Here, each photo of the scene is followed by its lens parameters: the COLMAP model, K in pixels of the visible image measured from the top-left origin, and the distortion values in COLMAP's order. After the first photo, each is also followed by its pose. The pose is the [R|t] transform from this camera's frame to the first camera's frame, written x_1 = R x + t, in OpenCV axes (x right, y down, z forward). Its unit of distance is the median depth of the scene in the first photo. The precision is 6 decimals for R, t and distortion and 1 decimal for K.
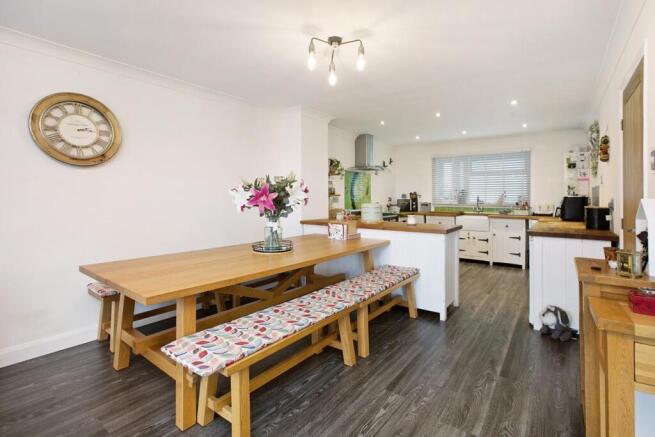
lens RADIAL K [[310.8, 0, 332.3], [0, 310.8, 197.1], [0, 0, 1]] dist [-0.001693, 0.000070]
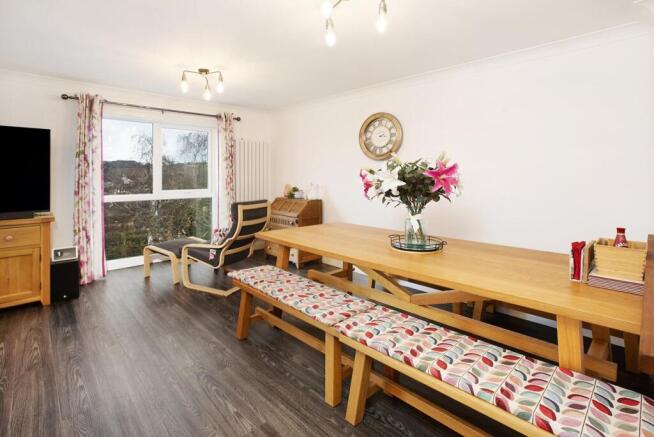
lens RADIAL K [[310.4, 0, 319.1], [0, 310.4, 183.3], [0, 0, 1]] dist [-0.001693, 0.000070]
pose [[-0.169422, 0.009782, -0.985495, 0.721106], [0.002006, 0.999952, 0.009580, -0.004893], [0.985542, -0.000354, -0.169433, 0.983789]]
